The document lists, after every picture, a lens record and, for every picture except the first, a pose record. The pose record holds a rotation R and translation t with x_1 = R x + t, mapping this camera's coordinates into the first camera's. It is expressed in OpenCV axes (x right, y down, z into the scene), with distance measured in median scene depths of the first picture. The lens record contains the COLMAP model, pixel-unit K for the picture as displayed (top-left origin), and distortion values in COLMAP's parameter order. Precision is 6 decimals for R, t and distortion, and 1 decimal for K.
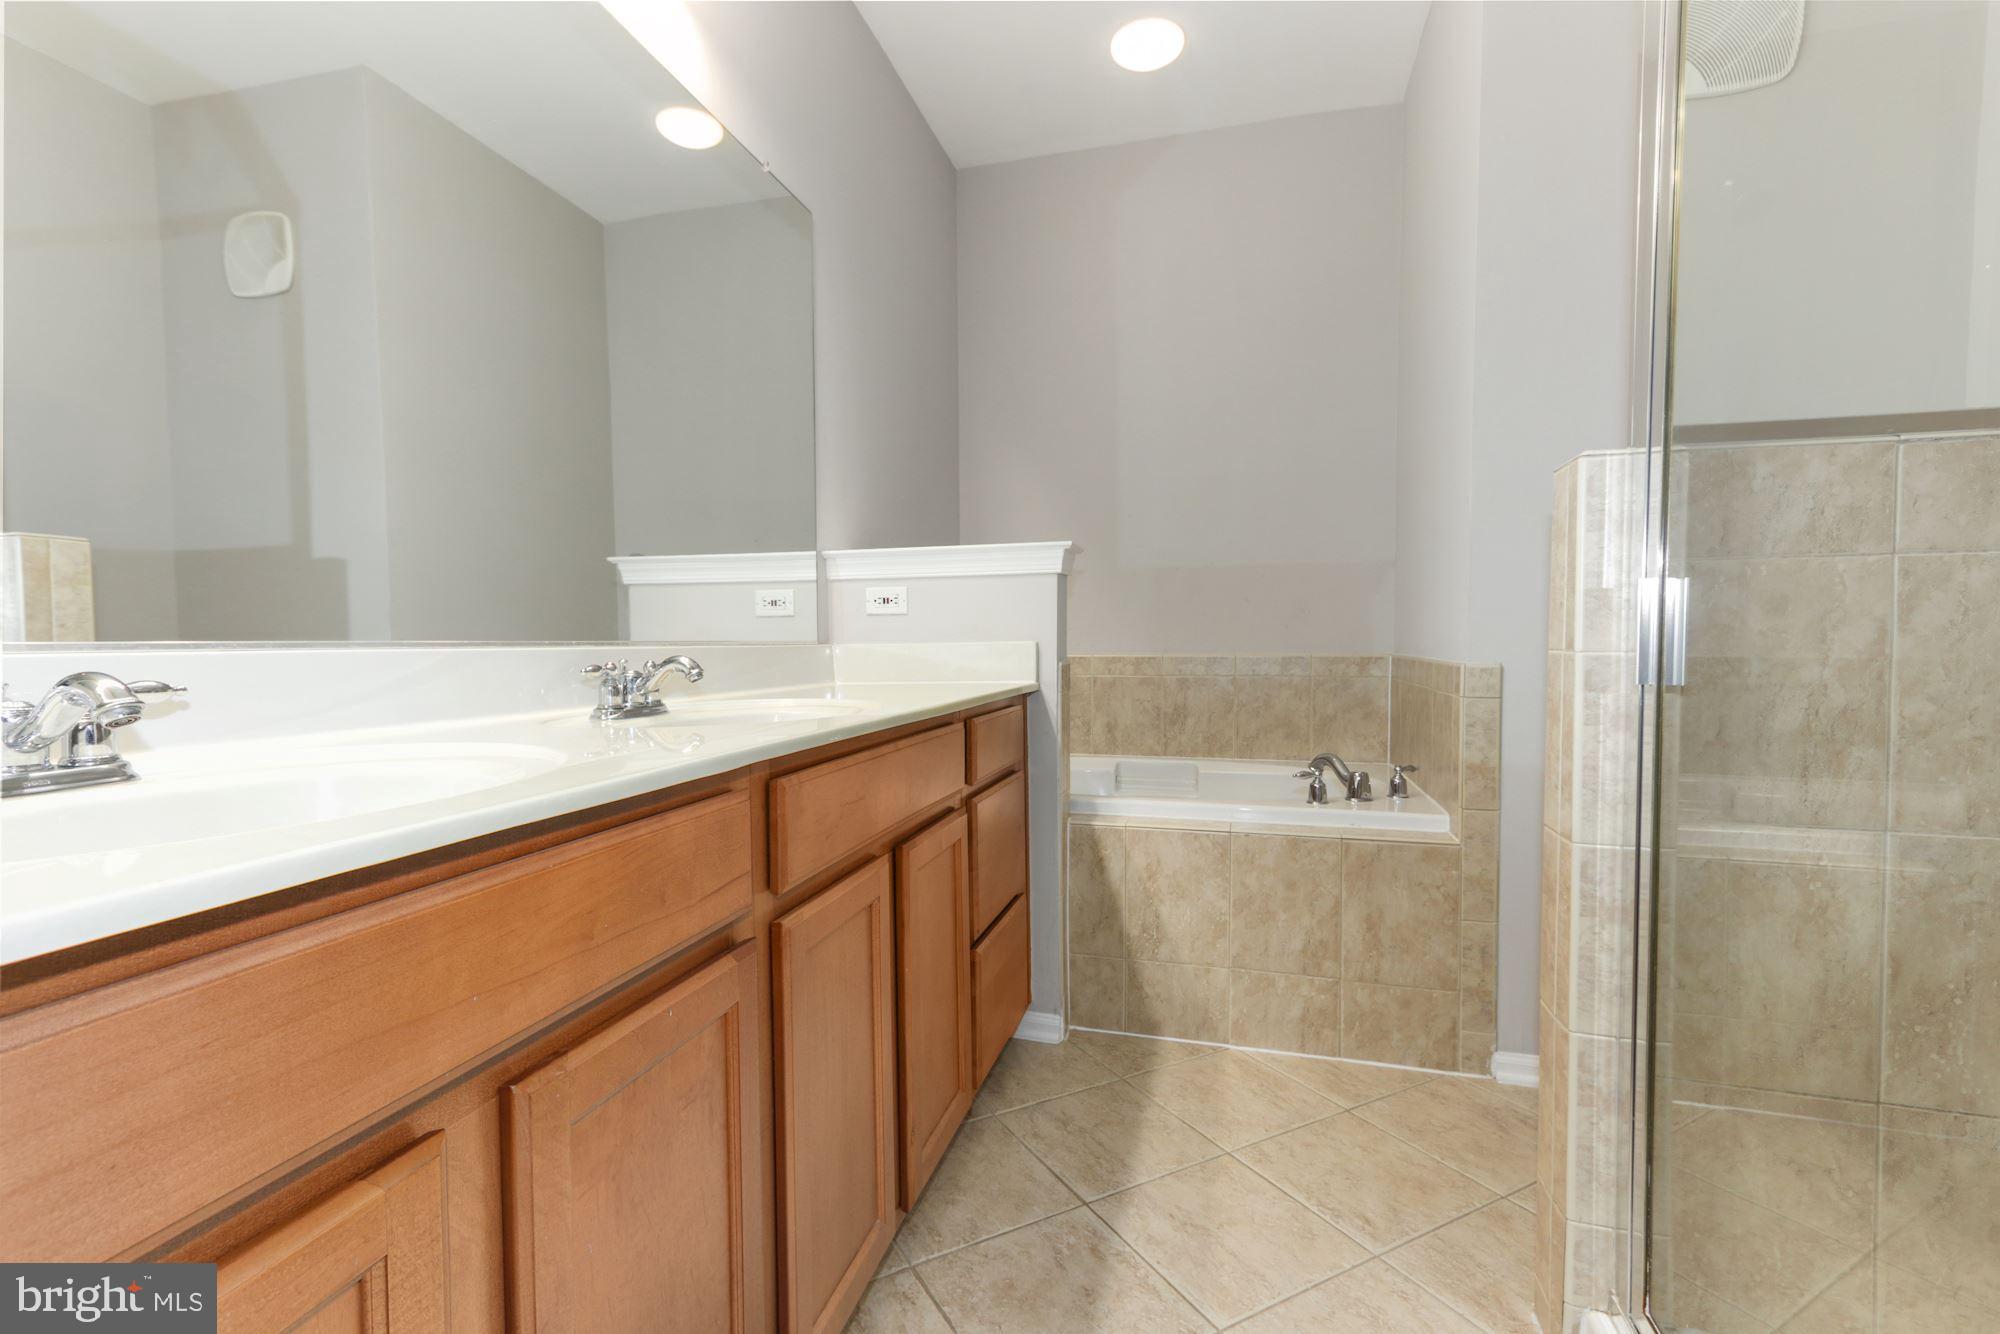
lens RADIAL K [[916.2, 0, 989.3], [0, 916.2, 677.8], [0, 0, 1]] dist [0.018373, -0.002091]
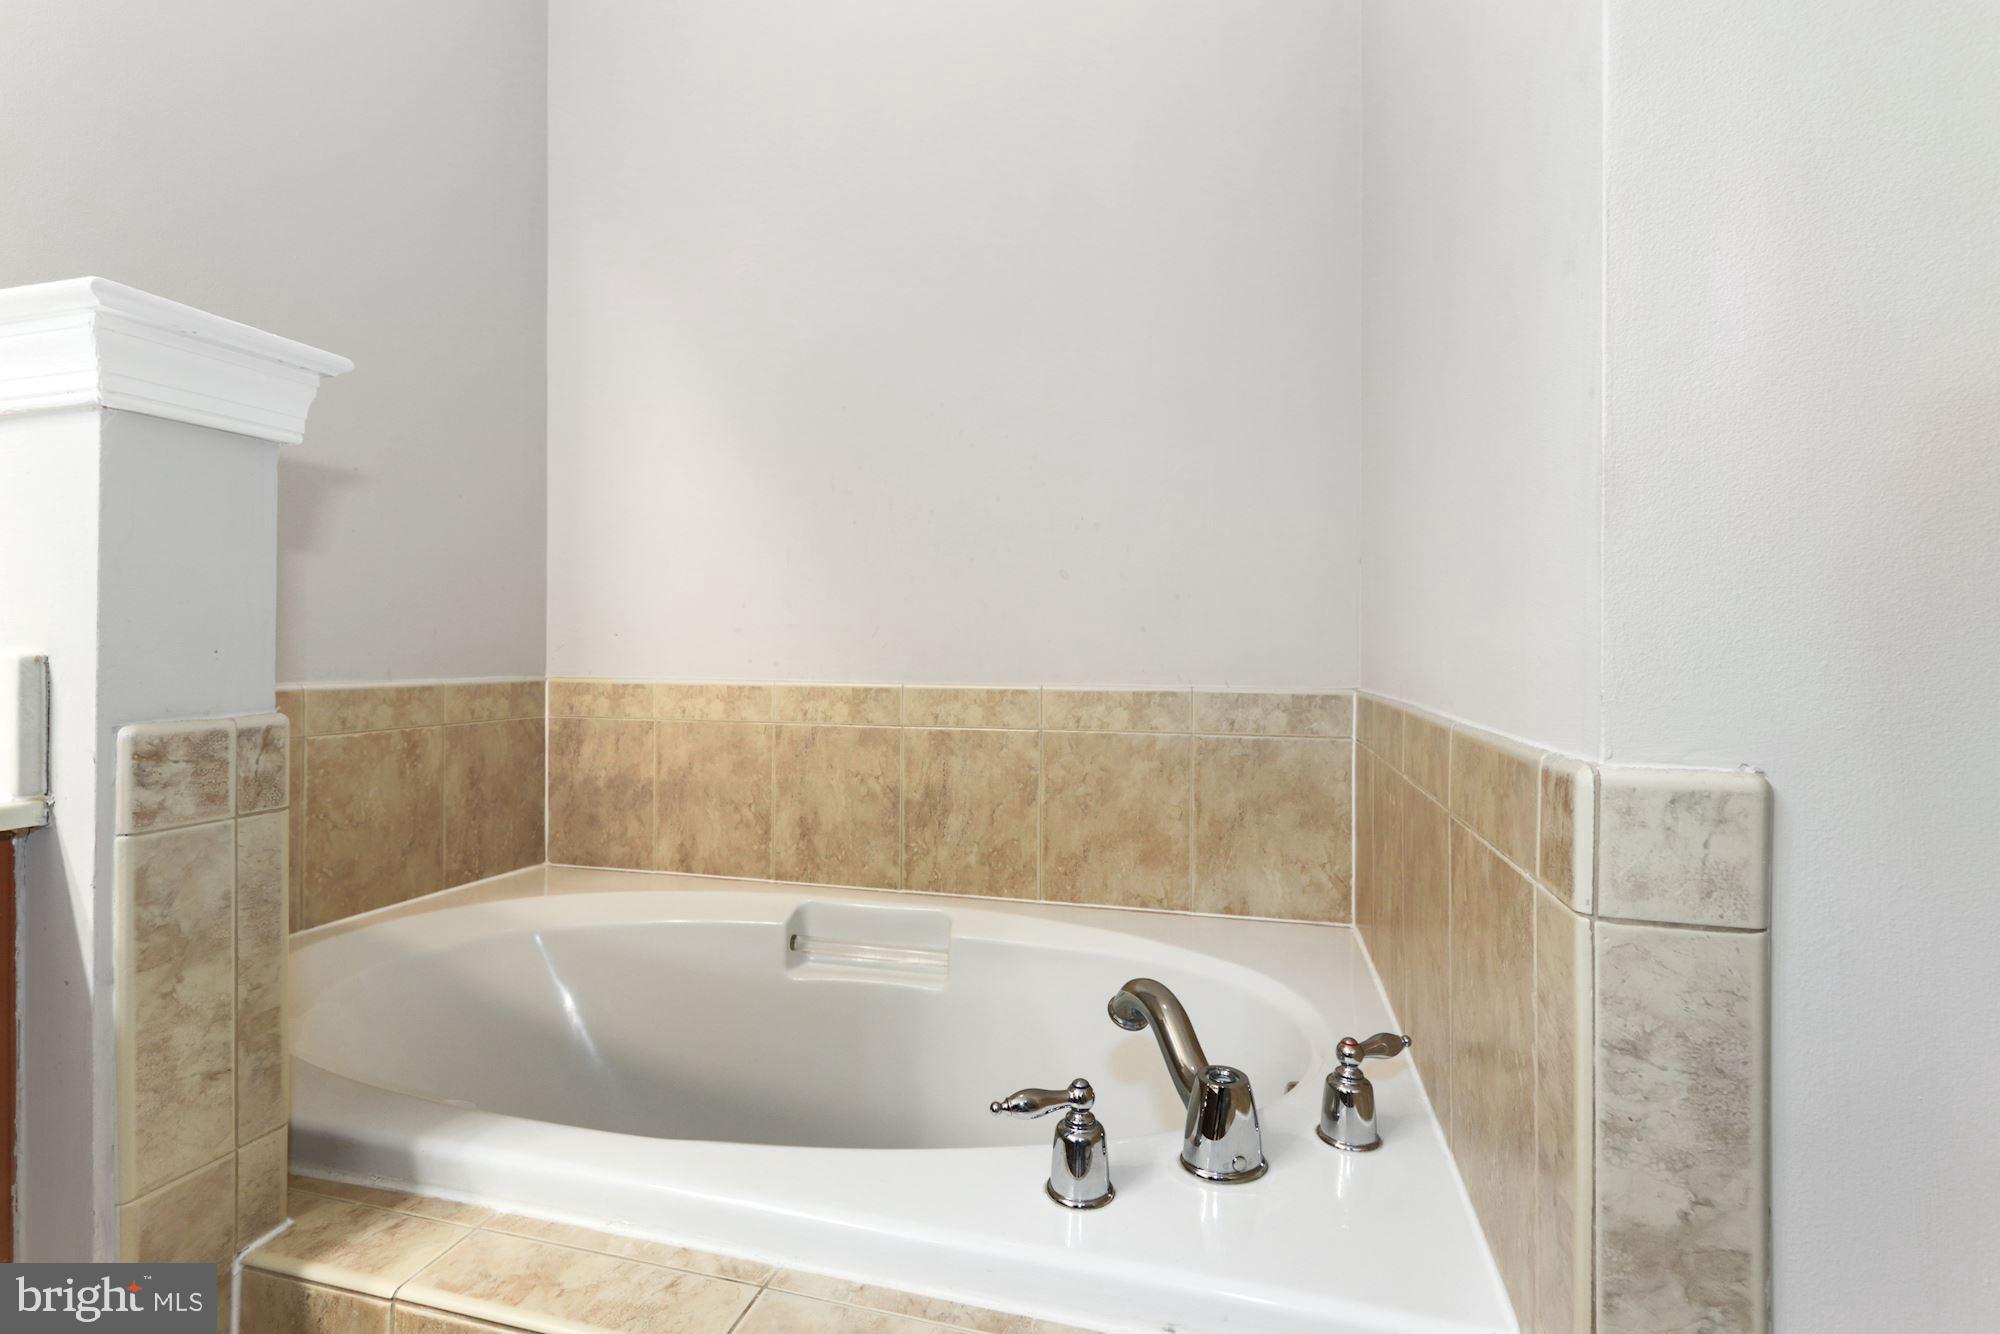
lens RADIAL K [[956.9, 0, 980.5], [0, 956.9, 652.7], [0, 0, 1]] dist [-0.000635, -0.000773]
pose [[0.999946, 0.010176, 0.002246, 0.345019], [-0.010070, 0.999029, -0.042886, -0.030488], [-0.002681, 0.042861, 0.999077, 0.724028]]
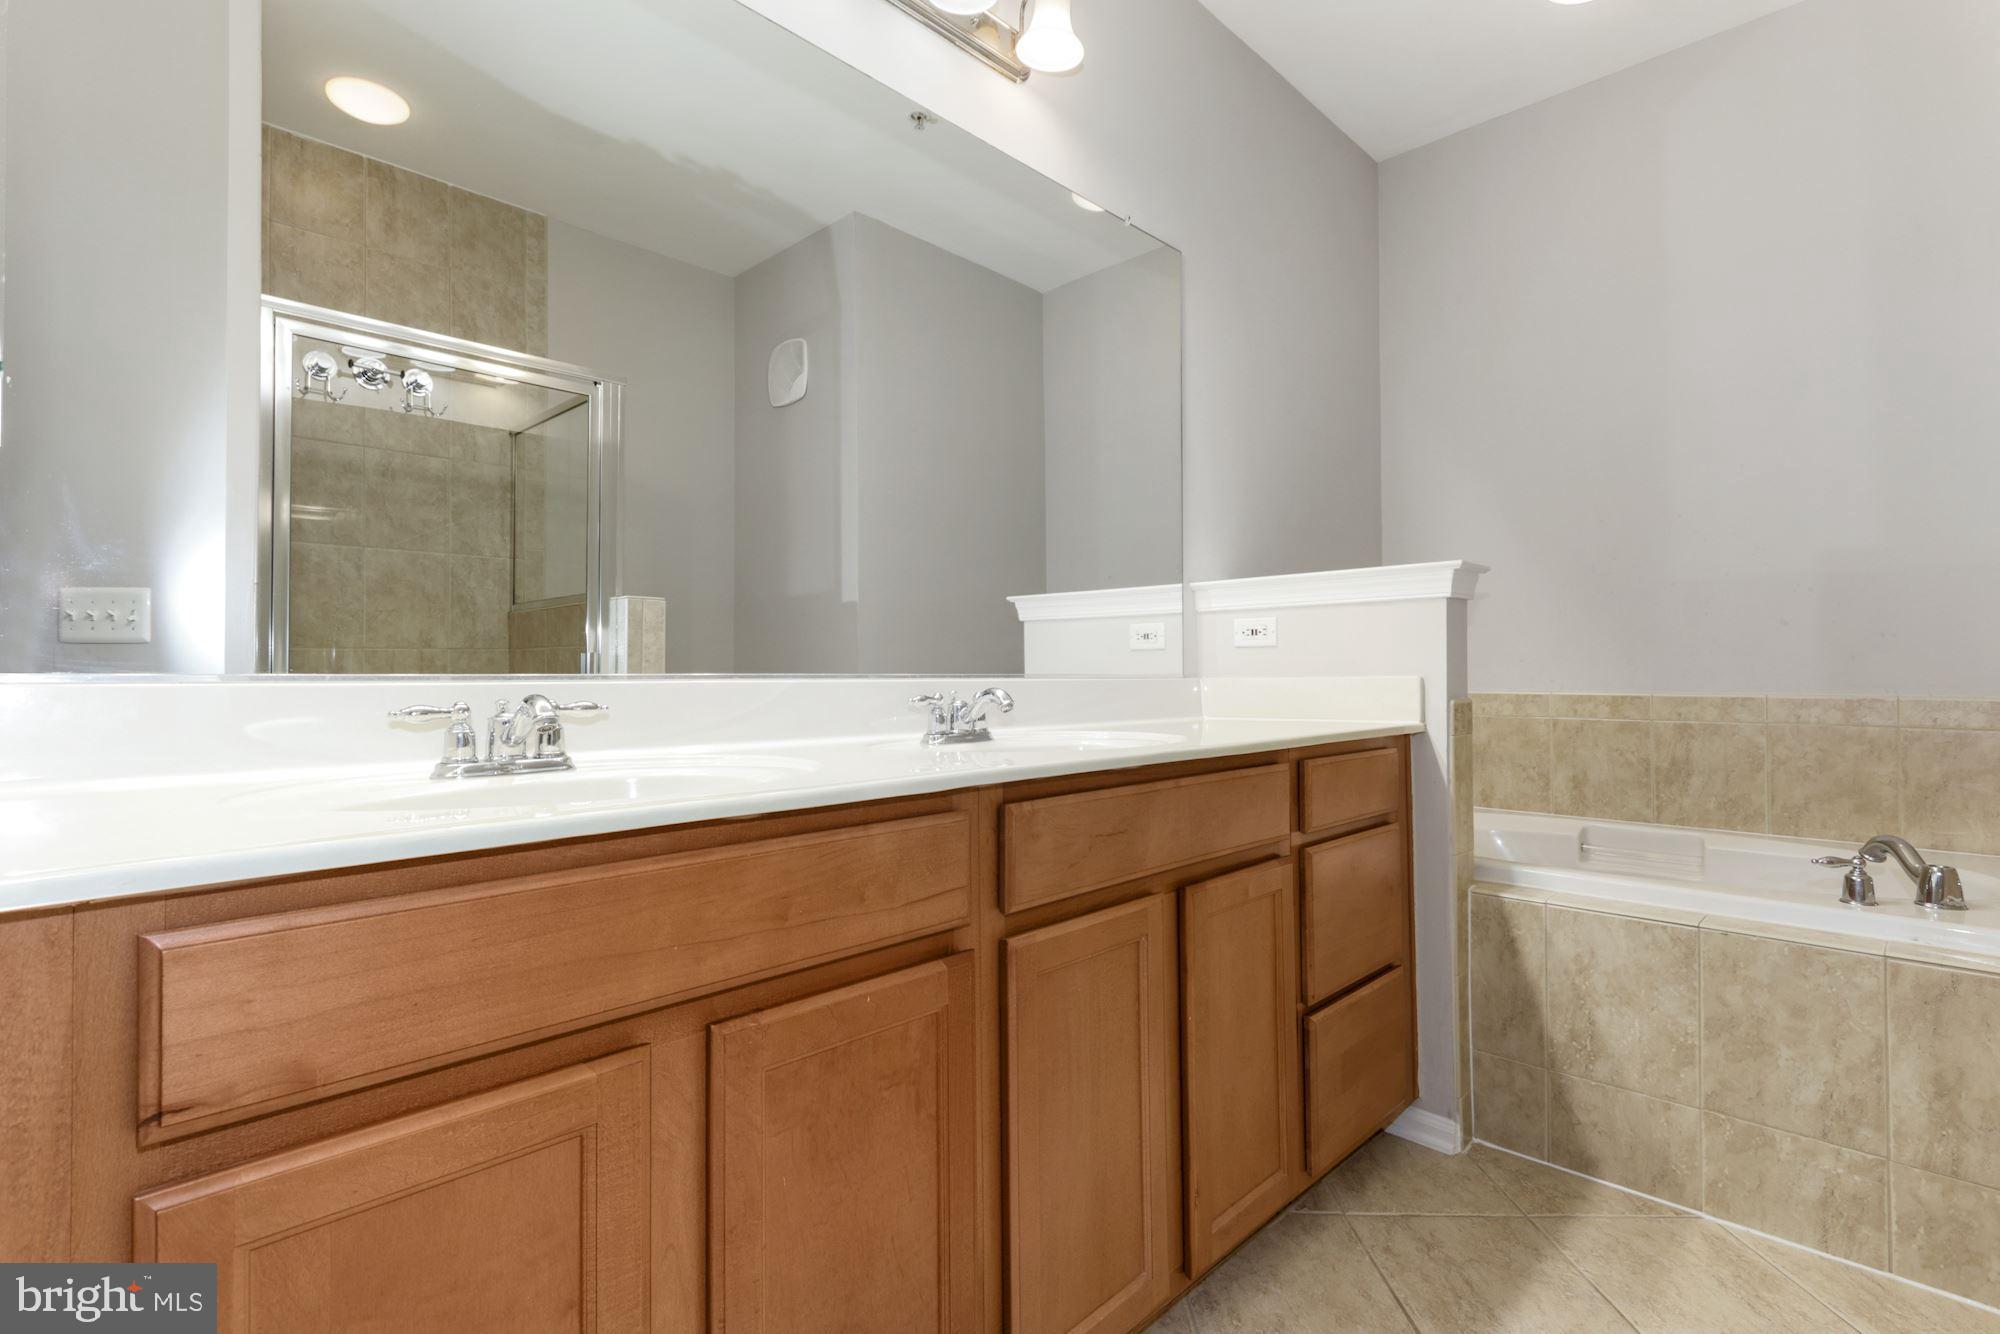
lens RADIAL K [[956.9, 0, 982.9], [0, 956.9, 652.3], [0, 0, 1]] dist [-0.000635, -0.000773]
pose [[0.871141, -0.005906, -0.490998, 0.137709], [-0.024190, 0.998197, -0.054927, -0.002273], [0.490437, 0.059727, 0.869428, 0.002218]]
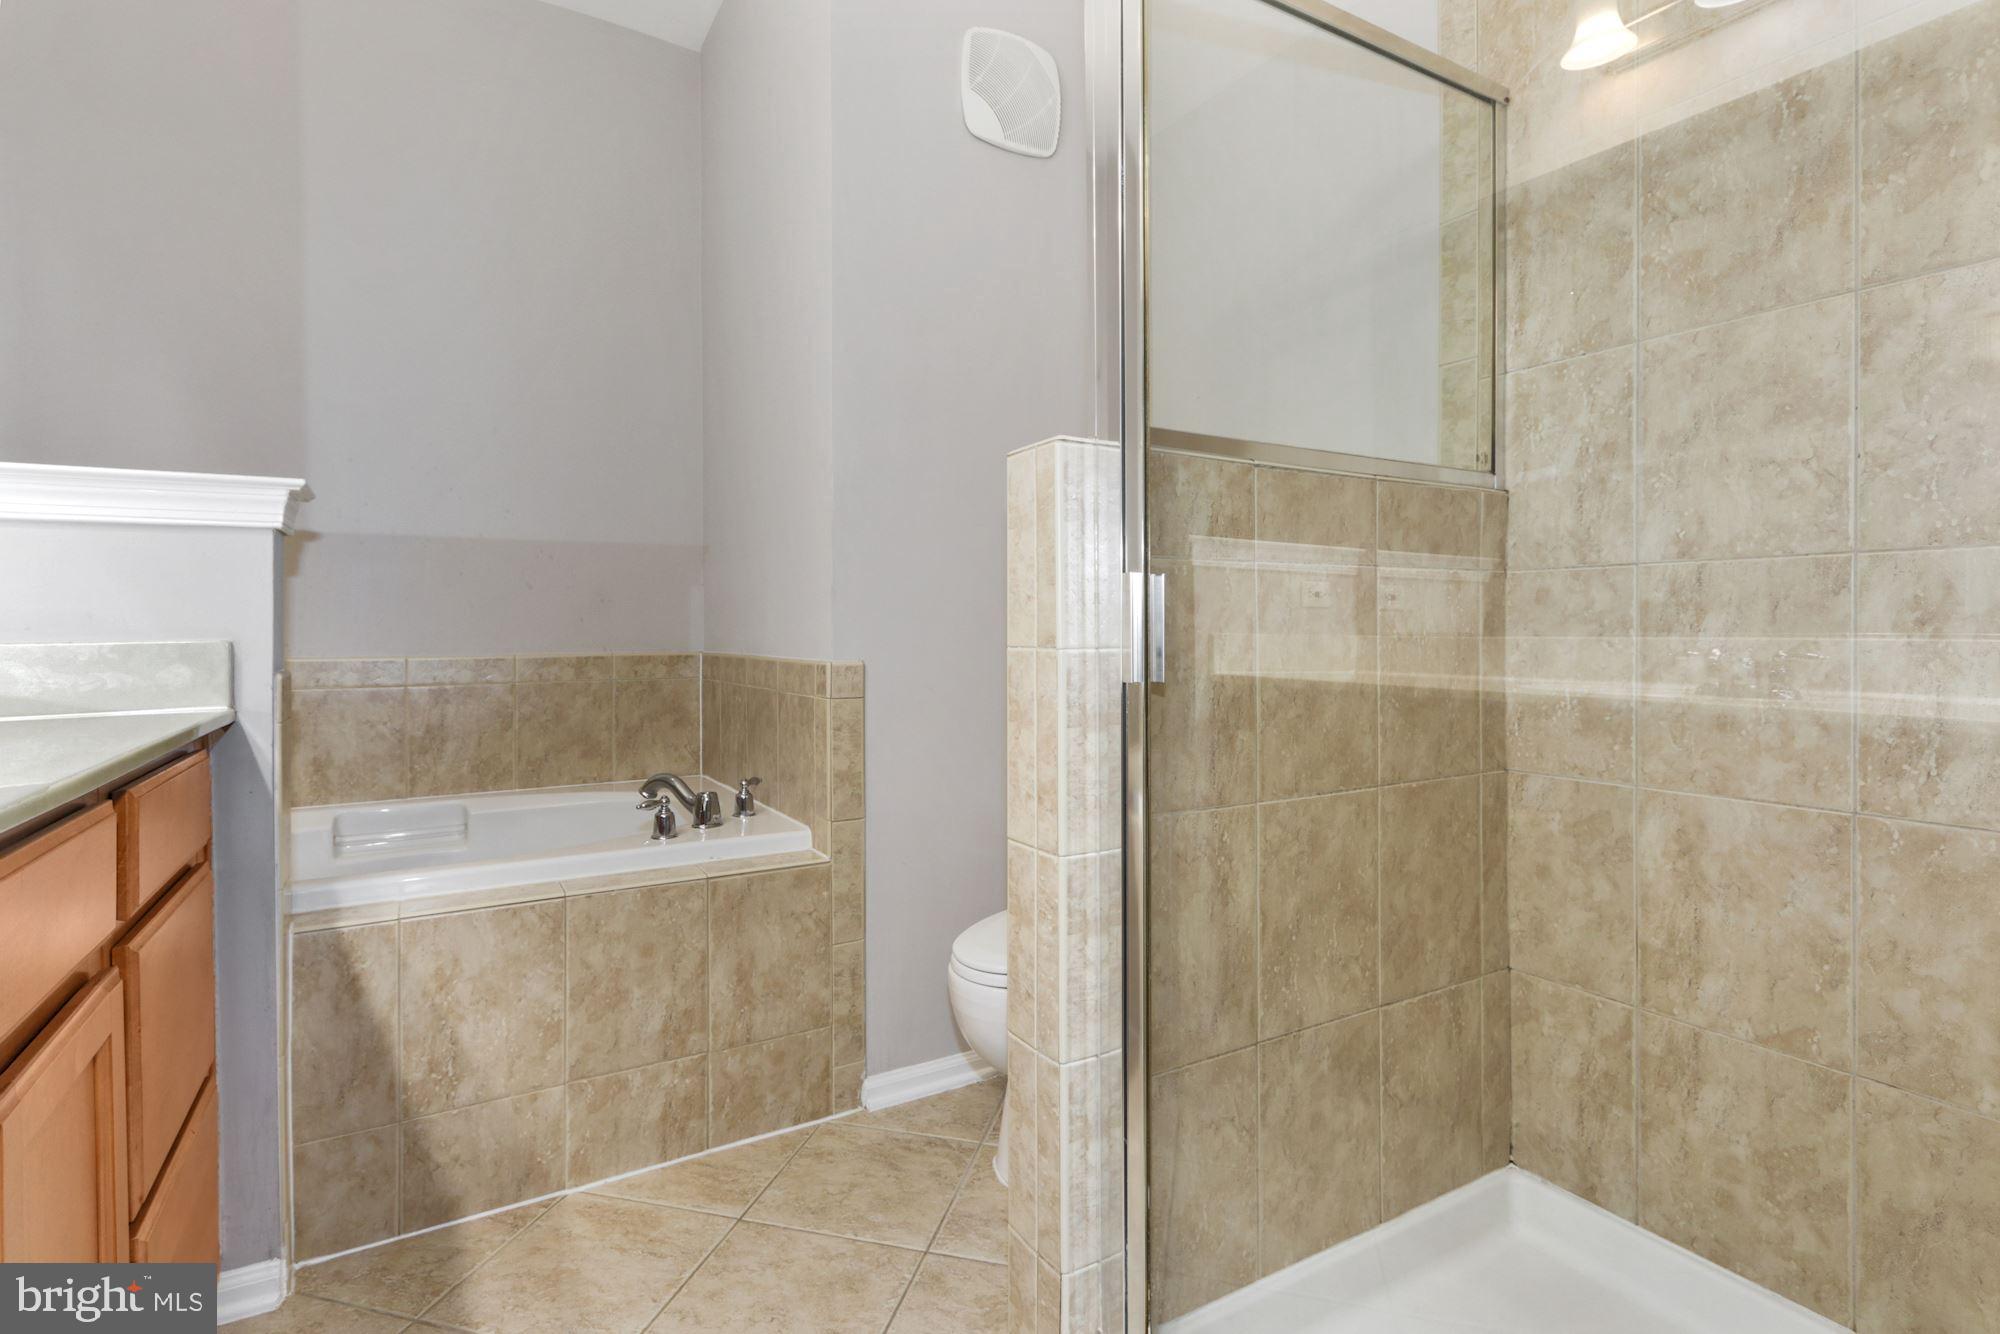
lens RADIAL K [[956.9, 0, 995.9], [0, 956.9, 627.0], [0, 0, 1]] dist [-0.000635, -0.000773]
pose [[0.689041, 0.002514, 0.724718, -0.057780], [0.033589, 0.998809, -0.035400, -0.010250], [-0.723943, 0.048734, 0.688136, 0.211774]]
